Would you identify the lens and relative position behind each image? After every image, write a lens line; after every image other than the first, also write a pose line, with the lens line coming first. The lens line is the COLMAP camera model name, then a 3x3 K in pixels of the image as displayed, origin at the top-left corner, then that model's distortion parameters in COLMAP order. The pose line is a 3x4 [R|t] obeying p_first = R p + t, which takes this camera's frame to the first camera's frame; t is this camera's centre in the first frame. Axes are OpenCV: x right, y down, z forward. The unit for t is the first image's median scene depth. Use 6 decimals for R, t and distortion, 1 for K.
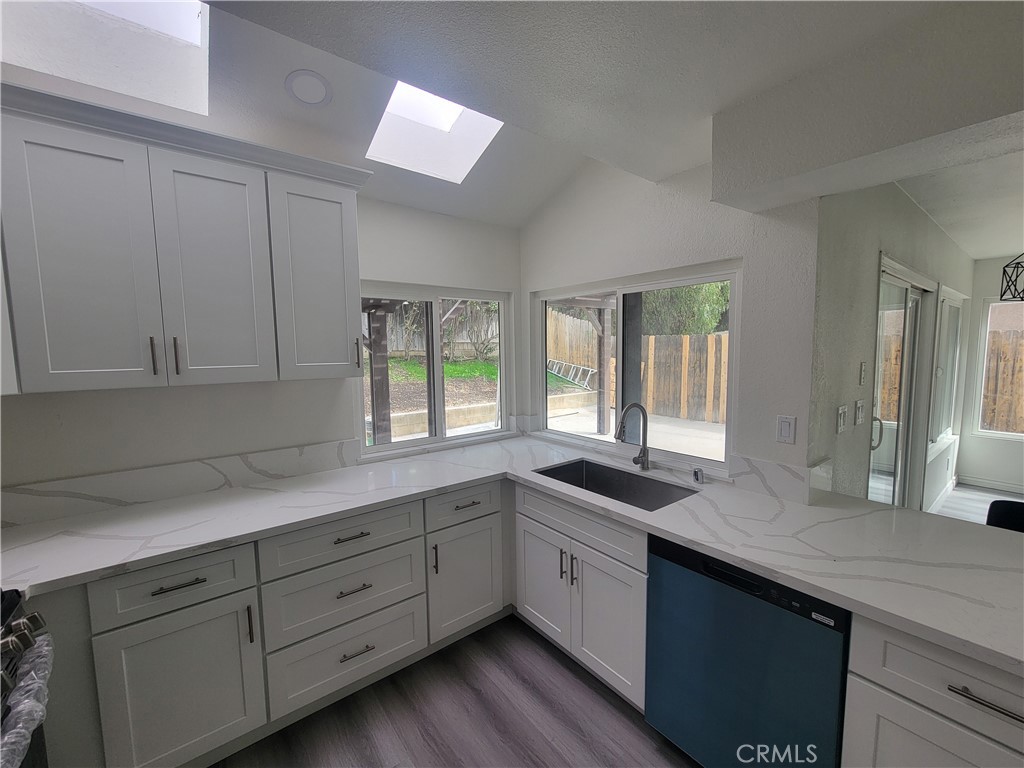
lens RADIAL K [[417.0, 0, 514.6], [0, 417.0, 386.7], [0, 0, 1]] dist [0.000075, -0.000014]
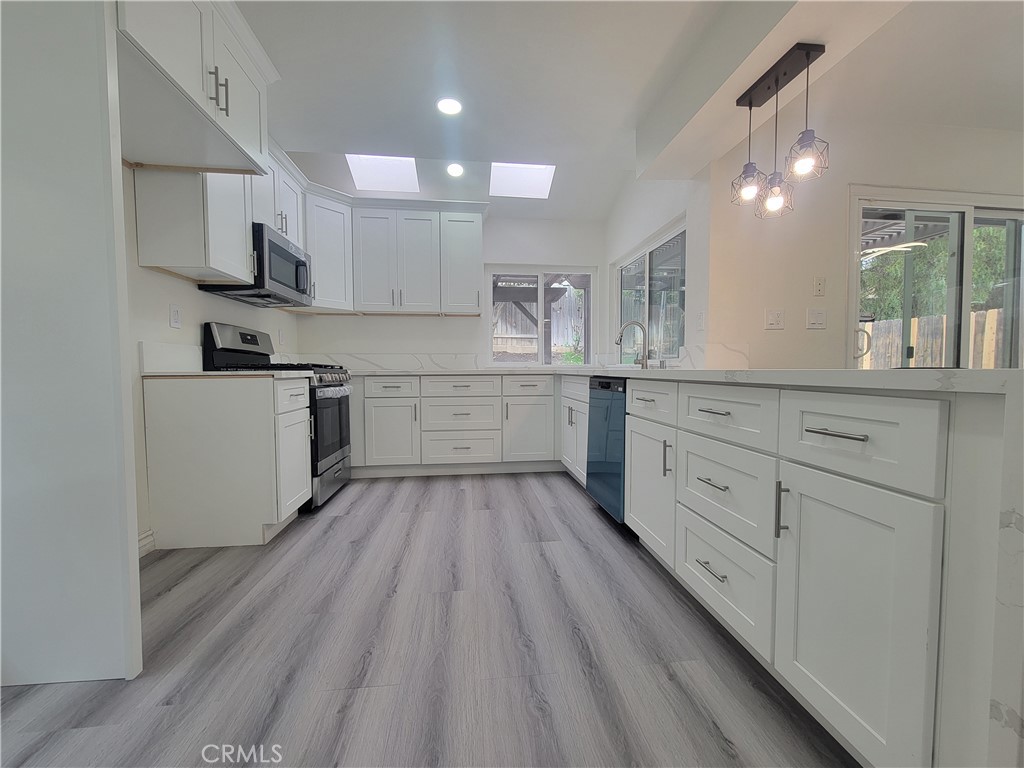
lens RADIAL K [[413.0, 0, 516.7], [0, 413.0, 389.0], [0, 0, 1]] dist [0.000223, 0.000054]
pose [[0.854811, 0.036521, -0.517652, 0.347308], [-0.055250, 0.998256, -0.020807, 0.163930], [0.515989, 0.046387, 0.855338, -0.222969]]
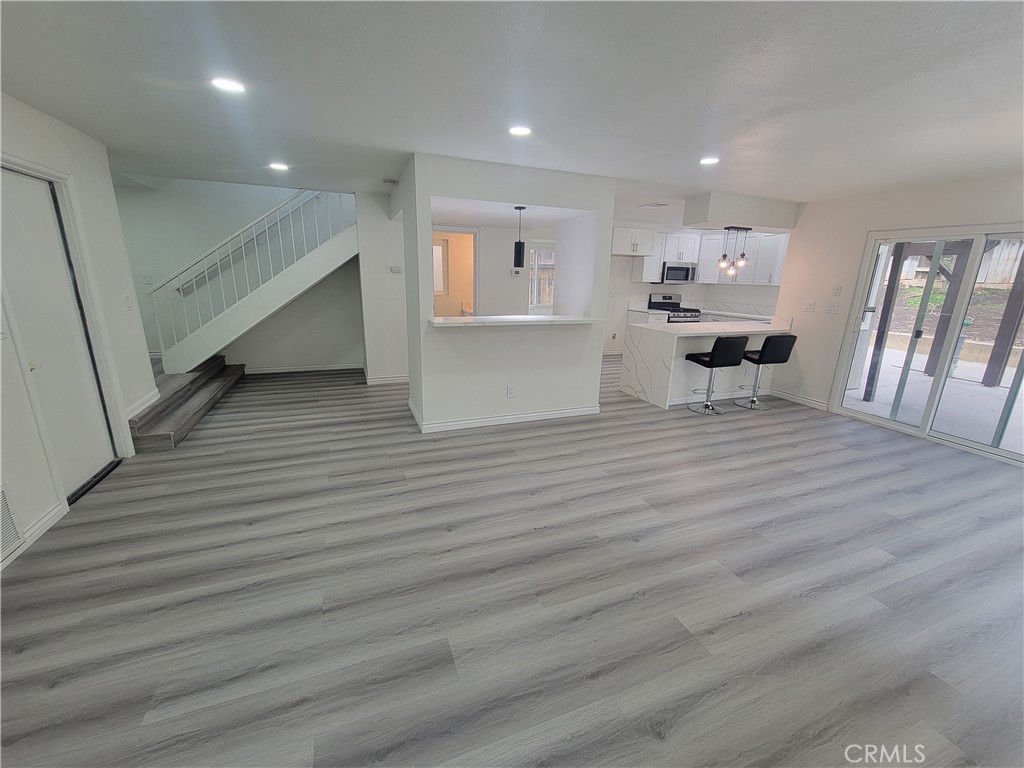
lens RADIAL K [[419.7, 0, 514.0], [0, 419.7, 386.3], [0, 0, 1]] dist [0.000789, 0.000117]
pose [[-0.279817, 0.252470, -0.926262, 1.736026], [-0.109080, 0.950194, 0.291946, -0.006820], [0.953836, 0.182728, -0.238341, -0.020575]]
